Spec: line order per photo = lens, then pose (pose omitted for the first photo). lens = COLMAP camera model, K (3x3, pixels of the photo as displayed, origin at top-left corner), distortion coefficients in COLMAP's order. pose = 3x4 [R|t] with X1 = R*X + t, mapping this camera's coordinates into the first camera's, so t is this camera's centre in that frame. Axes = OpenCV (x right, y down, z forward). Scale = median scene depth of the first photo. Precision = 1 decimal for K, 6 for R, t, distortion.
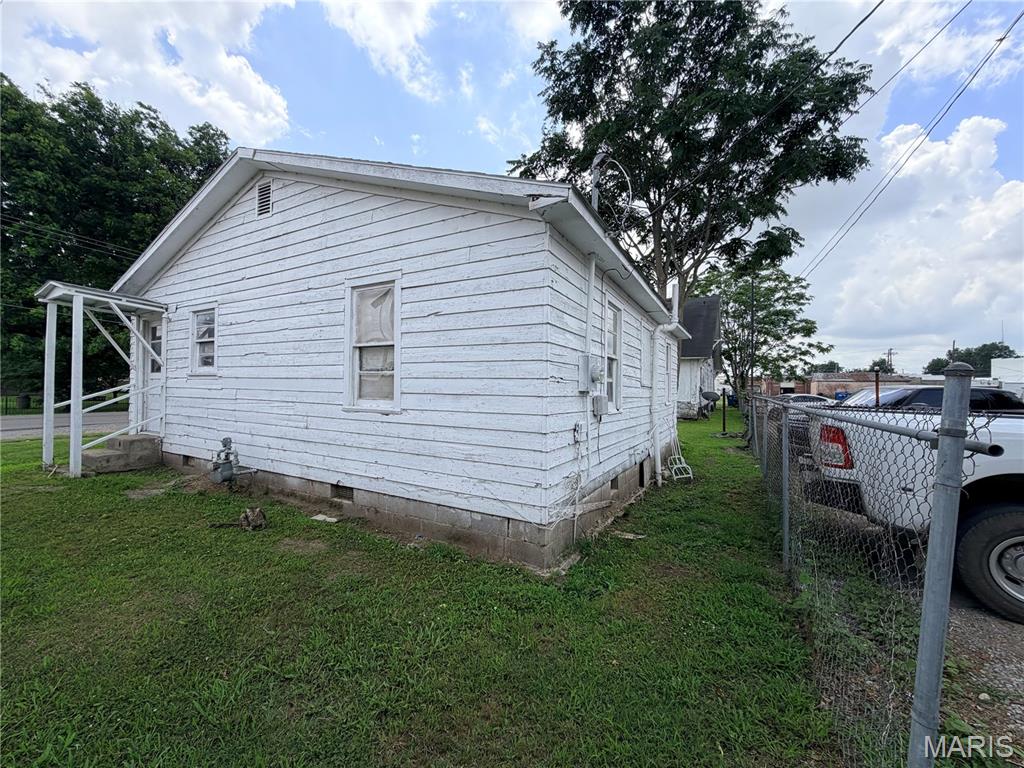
lens RADIAL K [[408.9, 0, 504.1], [0, 408.9, 382.3], [0, 0, 1]] dist [-0.012277, -0.000359]
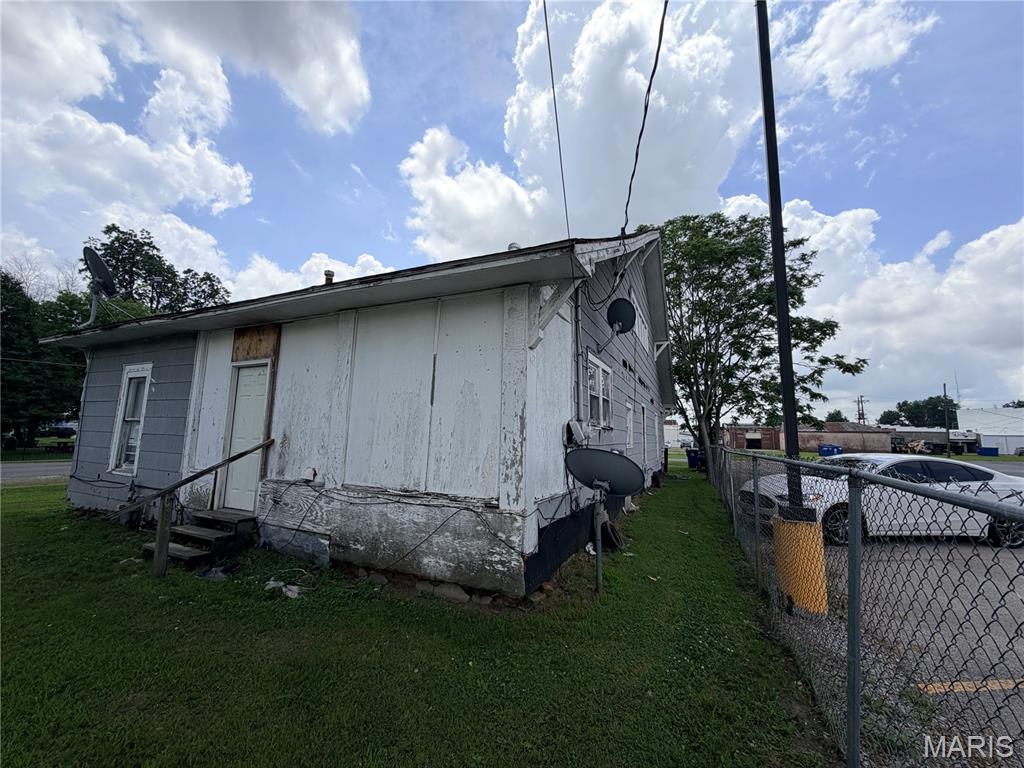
lens RADIAL K [[408.9, 0, 512.1], [0, 408.9, 378.2], [0, 0, 1]] dist [-0.012277, -0.000359]
pose [[0.996152, 0.015632, 0.086239, 0.249761], [-0.004020, 0.991079, -0.133218, 0.007822], [-0.087552, 0.132358, 0.987328, 0.438511]]
